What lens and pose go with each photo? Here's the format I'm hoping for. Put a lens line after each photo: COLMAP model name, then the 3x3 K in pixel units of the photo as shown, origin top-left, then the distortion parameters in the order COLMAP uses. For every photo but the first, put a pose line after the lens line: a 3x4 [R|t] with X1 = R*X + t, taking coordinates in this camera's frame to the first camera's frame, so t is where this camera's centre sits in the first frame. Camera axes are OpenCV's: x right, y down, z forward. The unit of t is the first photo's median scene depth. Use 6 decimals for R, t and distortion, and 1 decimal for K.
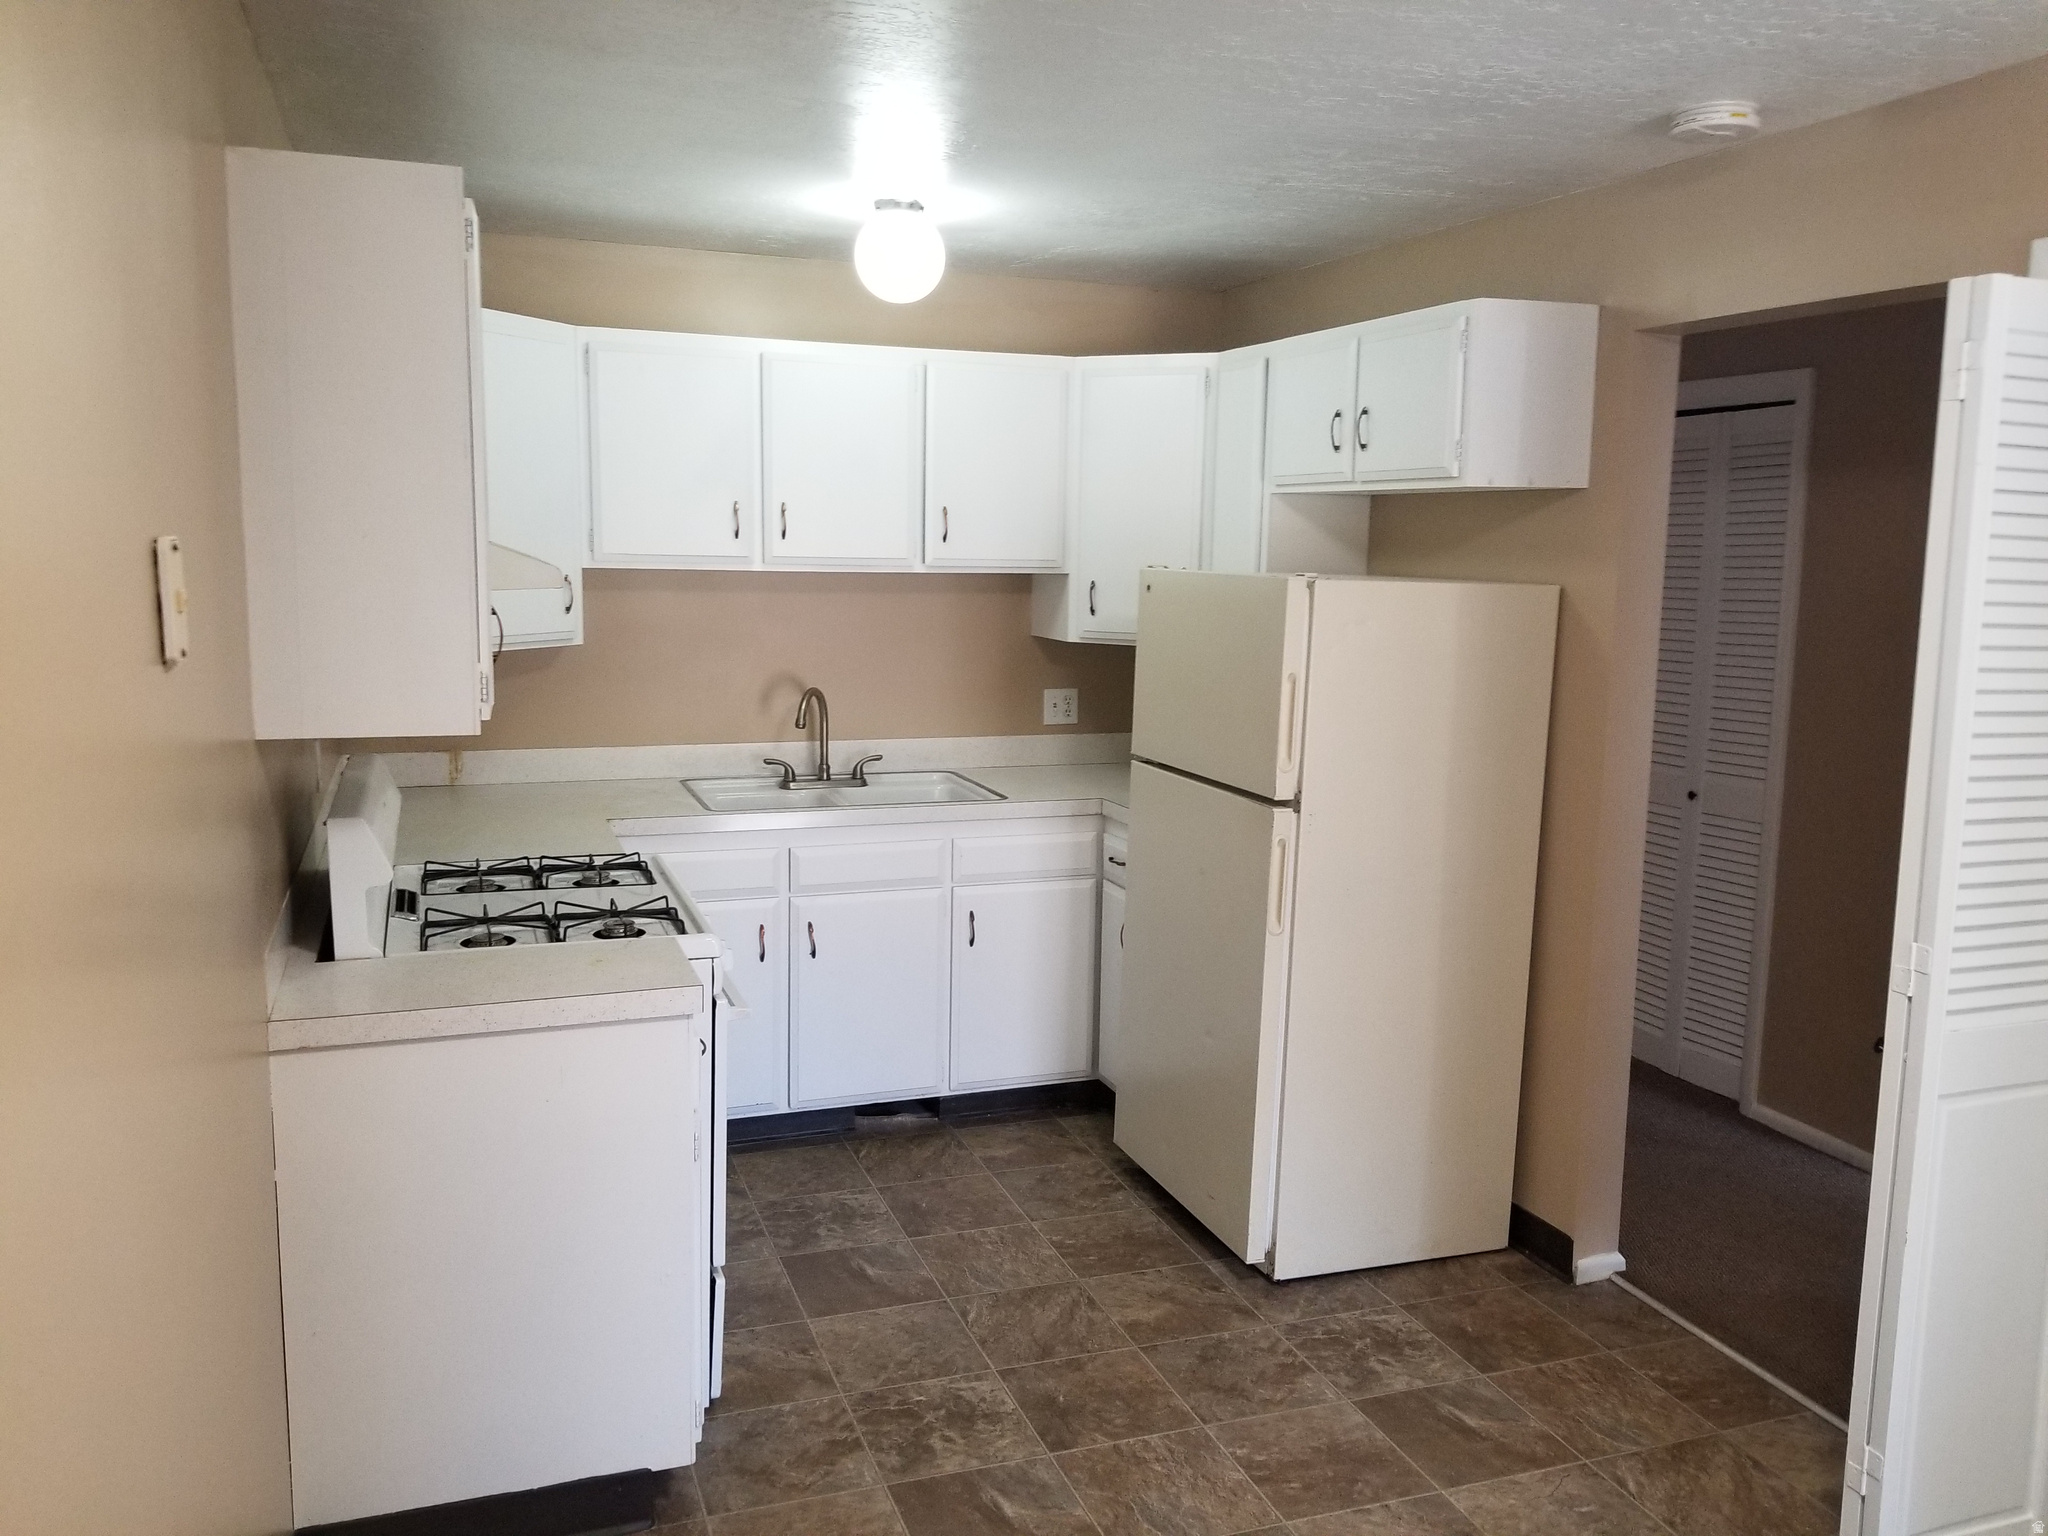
lens RADIAL K [[1570.4, 0, 1035.9], [0, 1570.4, 746.3], [0, 0, 1]] dist [0.017618, -0.036987]
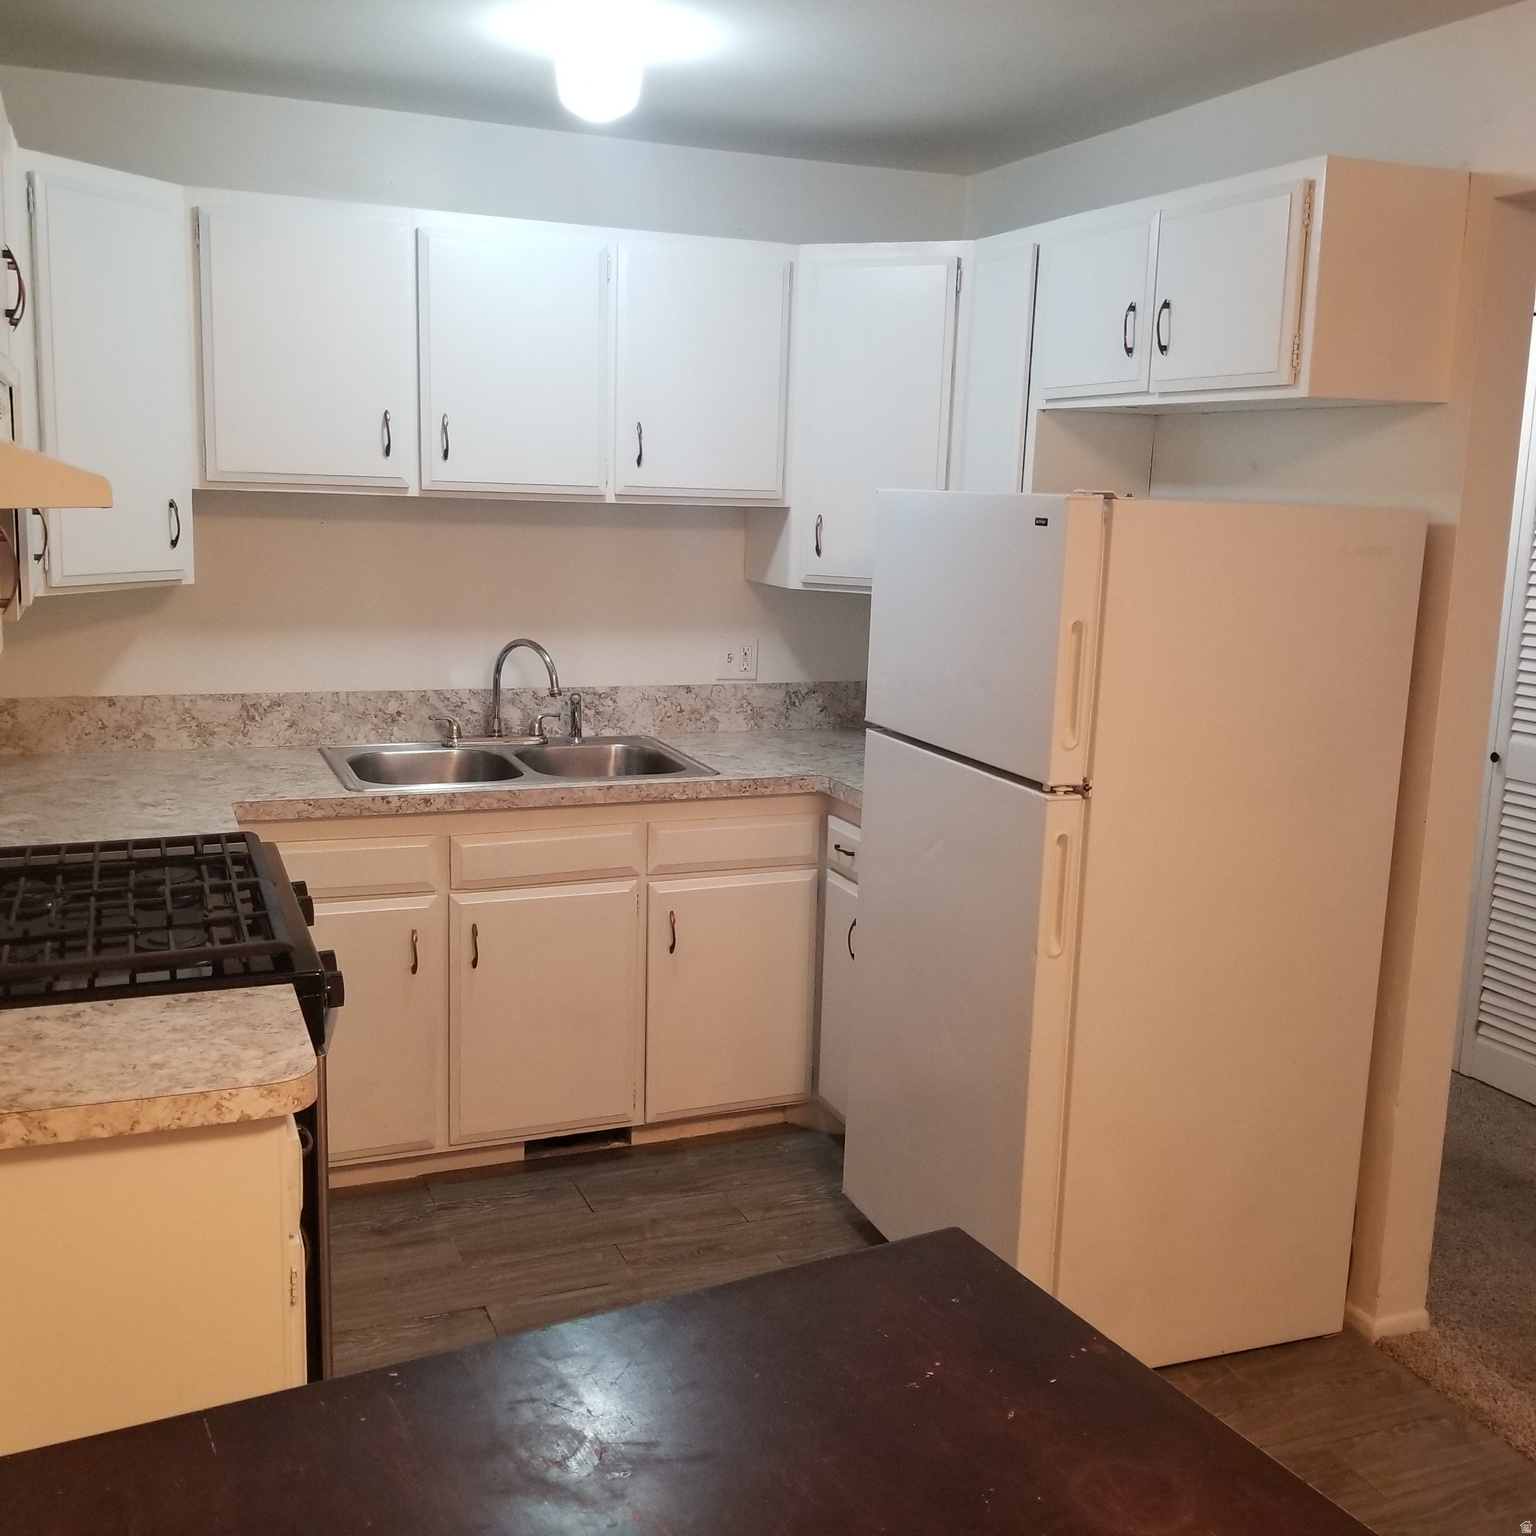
lens RADIAL K [[1641.5, 0, 762.0], [0, 1641.5, 754.5], [0, 0, 1]] dist [0.041670, 0.000000]
pose [[0.999477, 0.004021, 0.032095, -0.028745], [-0.005109, 0.999413, 0.033880, -0.010200], [-0.031940, -0.034026, 0.998910, 0.167930]]
